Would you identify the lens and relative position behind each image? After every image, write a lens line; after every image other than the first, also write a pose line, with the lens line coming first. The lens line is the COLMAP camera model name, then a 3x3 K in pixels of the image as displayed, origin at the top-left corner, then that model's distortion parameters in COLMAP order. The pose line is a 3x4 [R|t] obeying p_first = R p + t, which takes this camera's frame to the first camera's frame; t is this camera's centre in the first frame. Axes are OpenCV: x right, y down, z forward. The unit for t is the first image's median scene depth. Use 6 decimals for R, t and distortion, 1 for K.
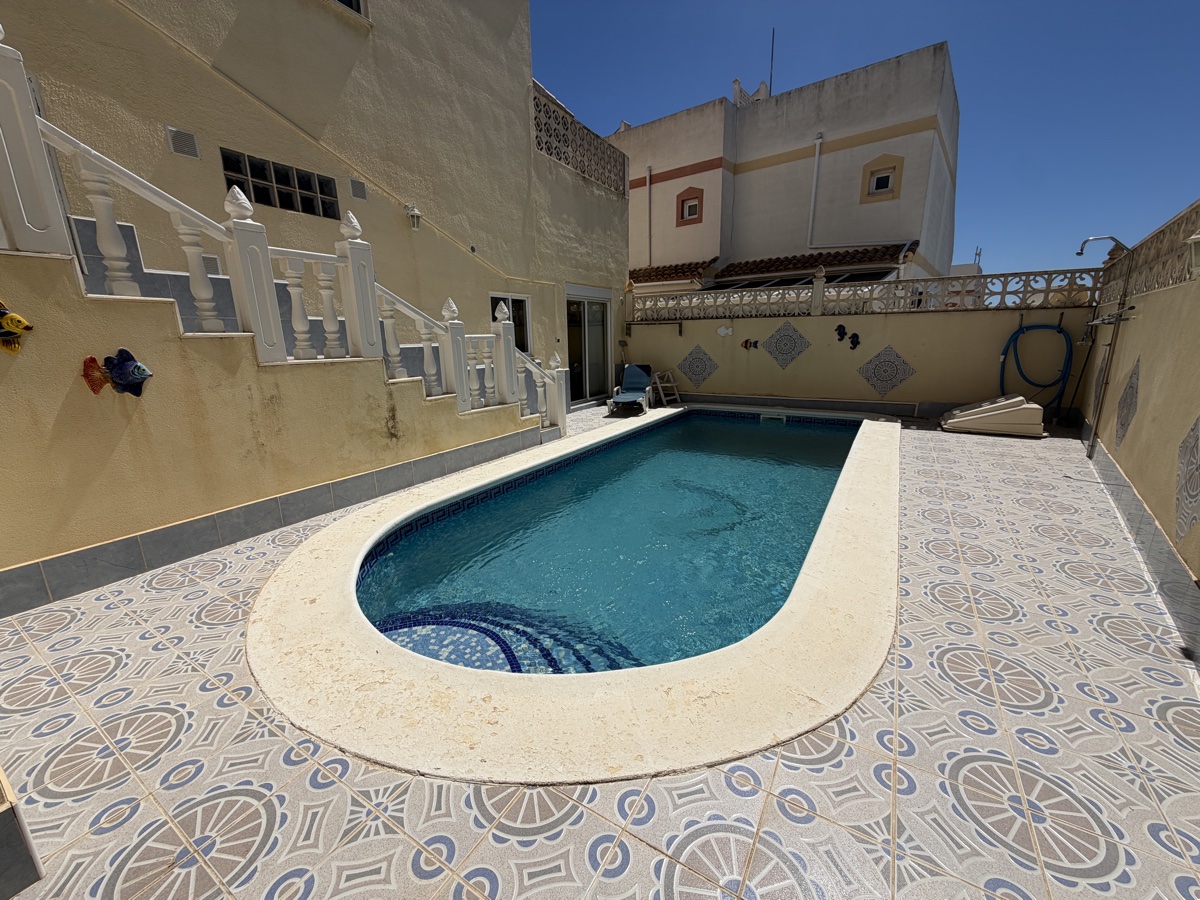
lens RADIAL K [[480.2, 0, 596.7], [0, 480.2, 453.6], [0, 0, 1]] dist [0.001297, -0.000340]
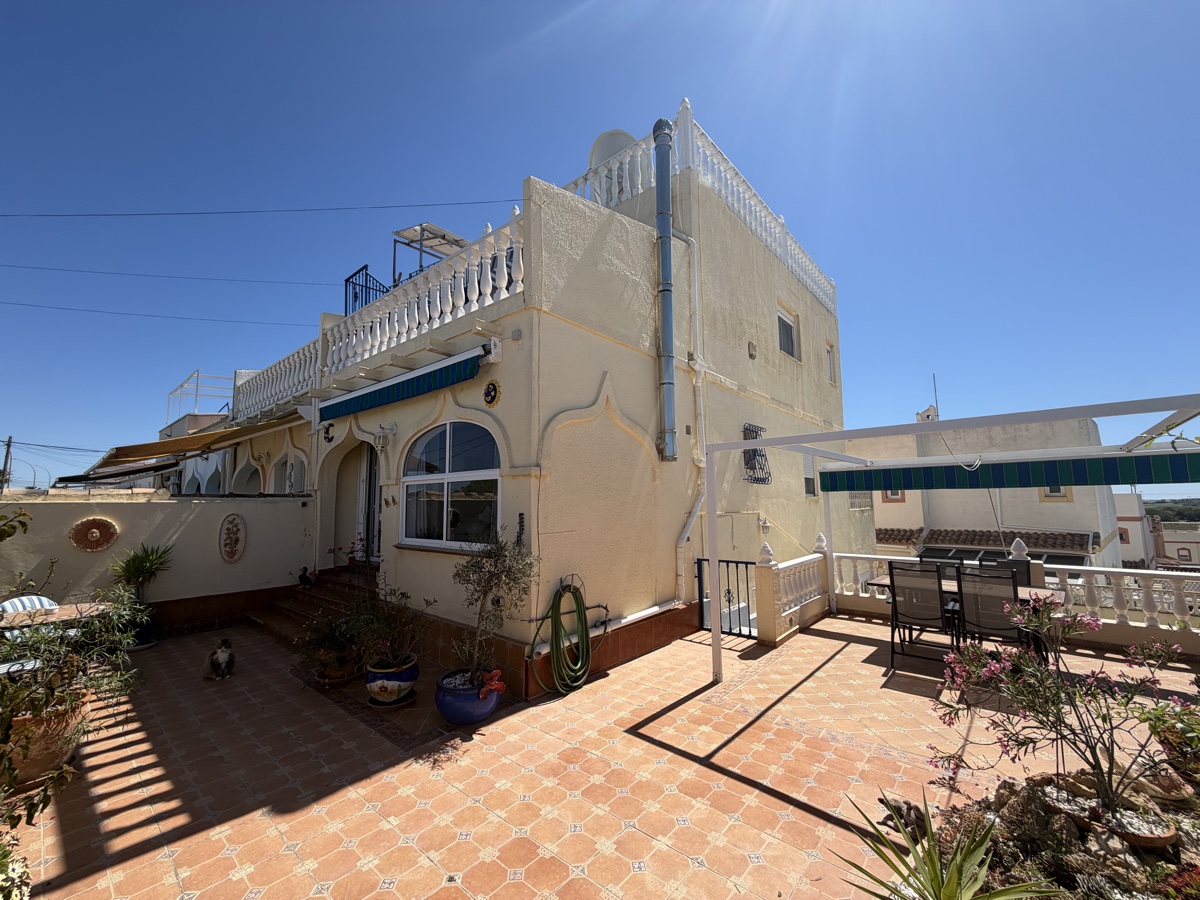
lens RADIAL K [[480.2, 0, 598.3], [0, 480.2, 450.8], [0, 0, 1]] dist [0.001297, -0.000340]
pose [[0.982932, -0.012553, -0.183539, -0.610299], [-0.050231, 0.941447, -0.333397, -0.168149], [0.176978, 0.336926, 0.924748, -0.765189]]
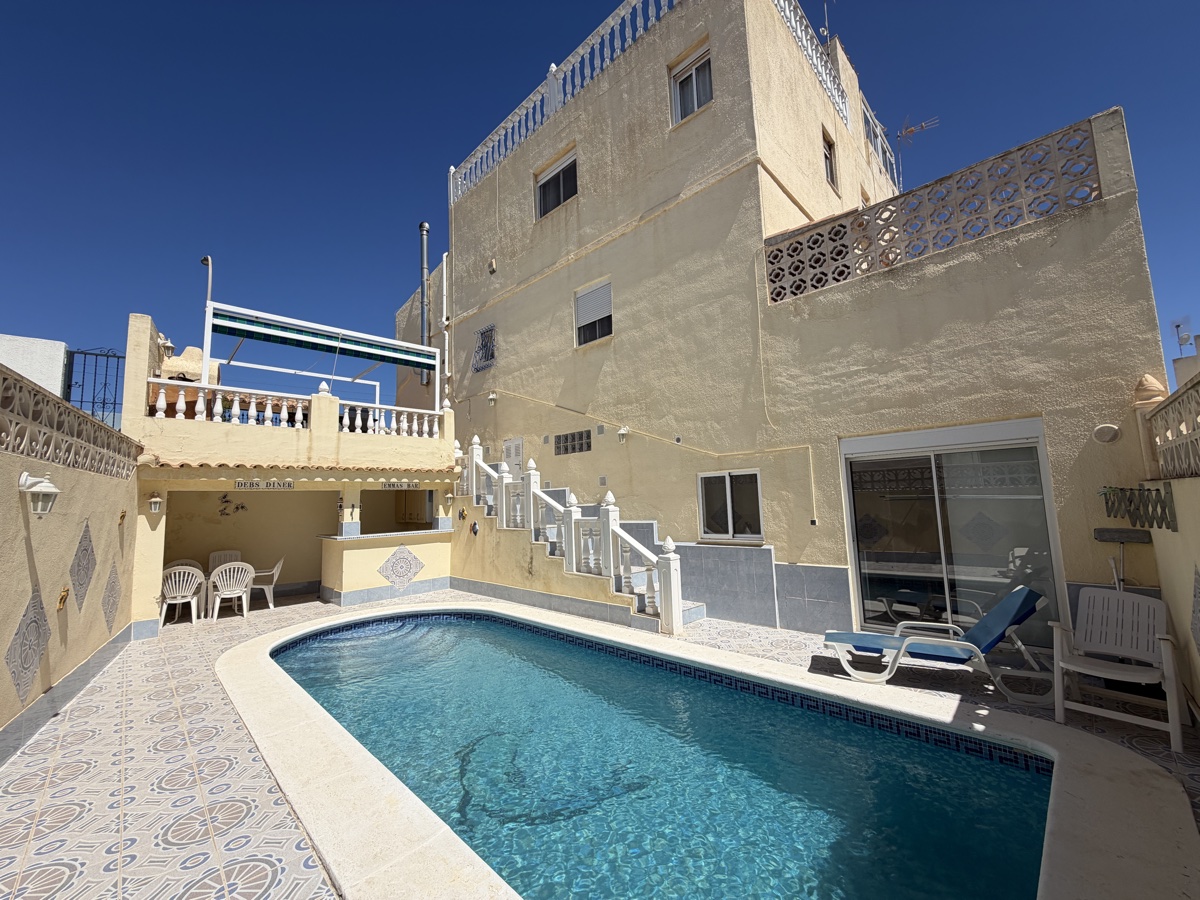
lens RADIAL K [[480.2, 0, 599.7], [0, 480.2, 454.5], [0, 0, 1]] dist [0.001297, -0.000340]
pose [[-0.242225, -0.073292, -0.967448, 0.659516], [-0.196871, 0.980112, -0.024960, -0.246952], [0.950036, 0.184416, -0.251837, 0.839866]]
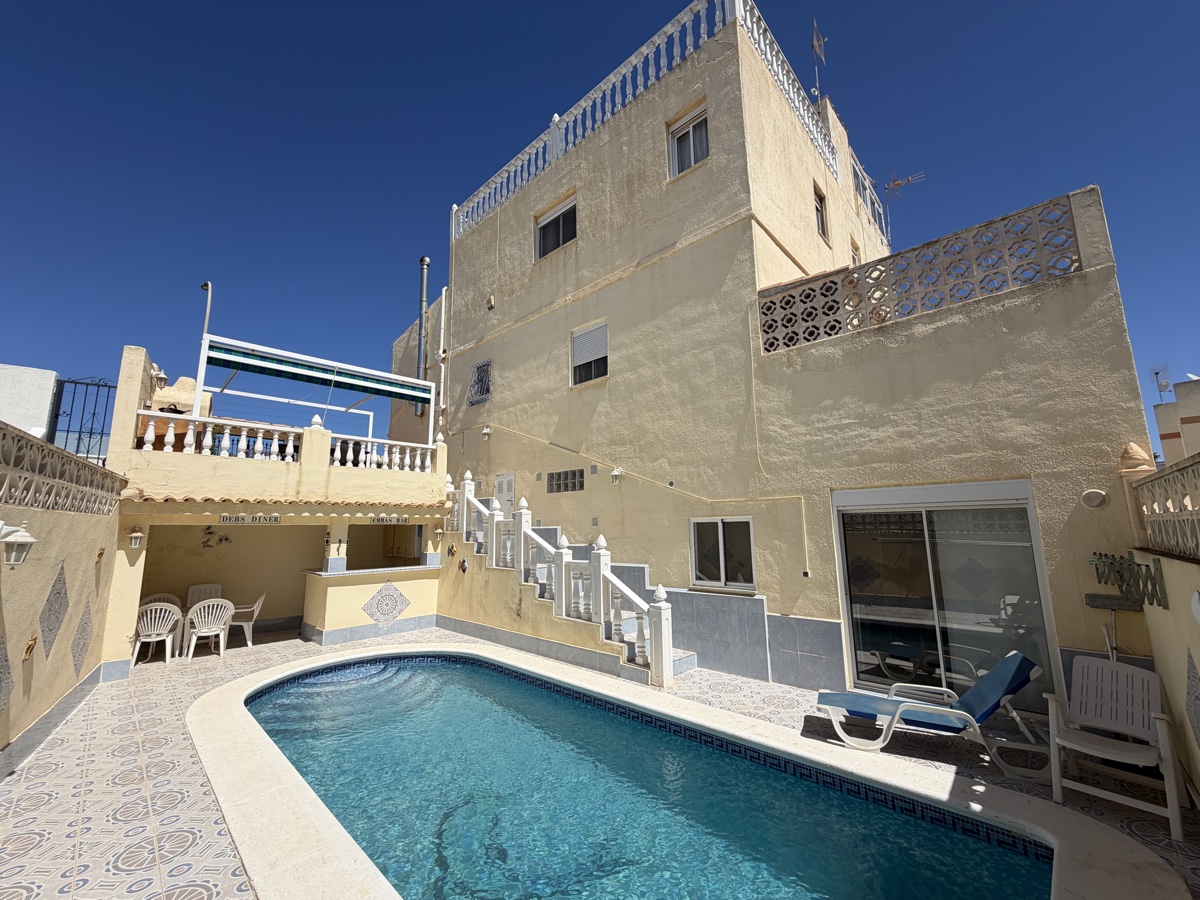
lens RADIAL K [[480.2, 0, 599.7], [0, 480.2, 454.8], [0, 0, 1]] dist [0.001297, -0.000340]
pose [[-0.225599, -0.130793, -0.965401, 0.660502], [-0.218516, 0.972492, -0.080690, -0.274392], [0.949398, 0.192752, -0.247973, 0.833853]]
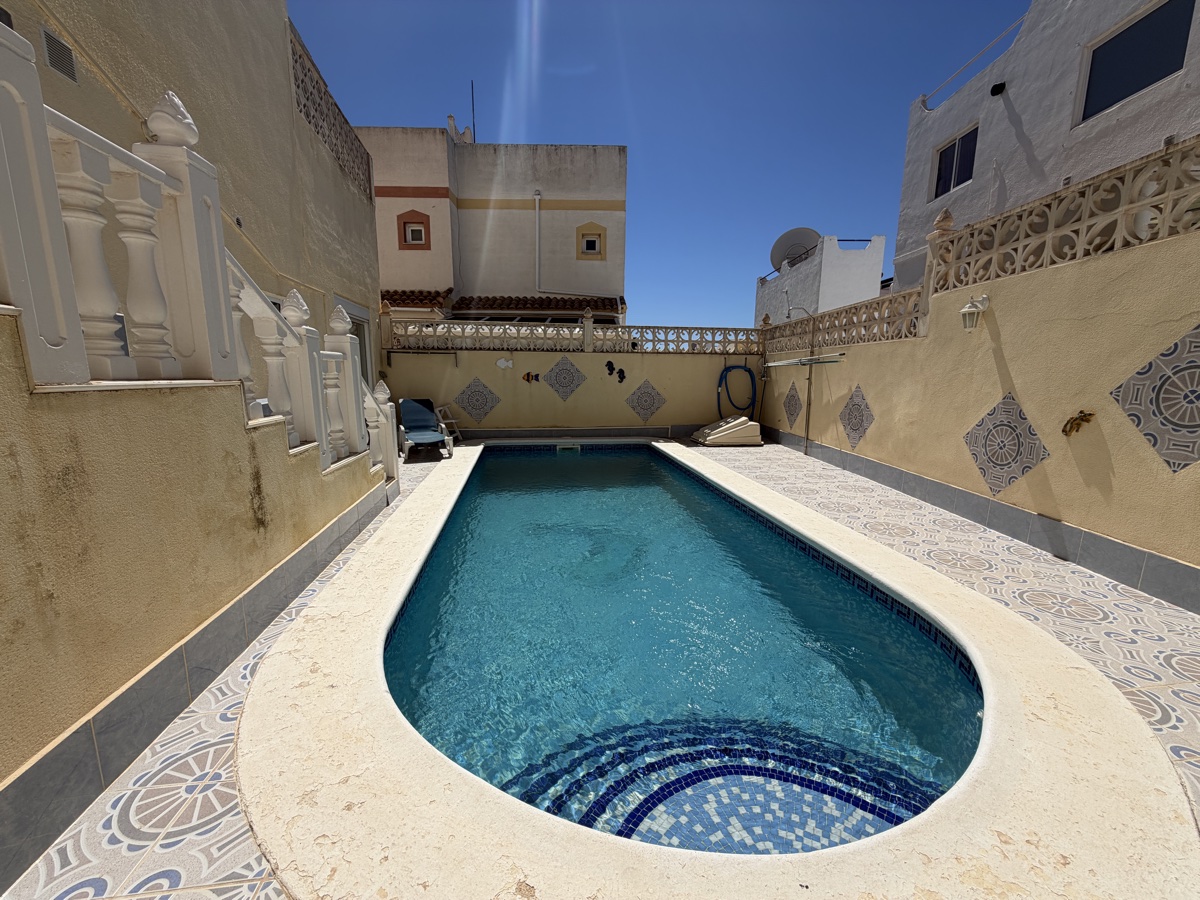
lens RADIAL K [[480.2, 0, 599.0], [0, 480.2, 453.1], [0, 0, 1]] dist [0.001297, -0.000340]
pose [[0.765428, -0.085286, 0.637845, -0.245440], [0.134403, 0.990507, -0.028846, -0.025562], [-0.629329, 0.107808, 0.769625, 0.172678]]
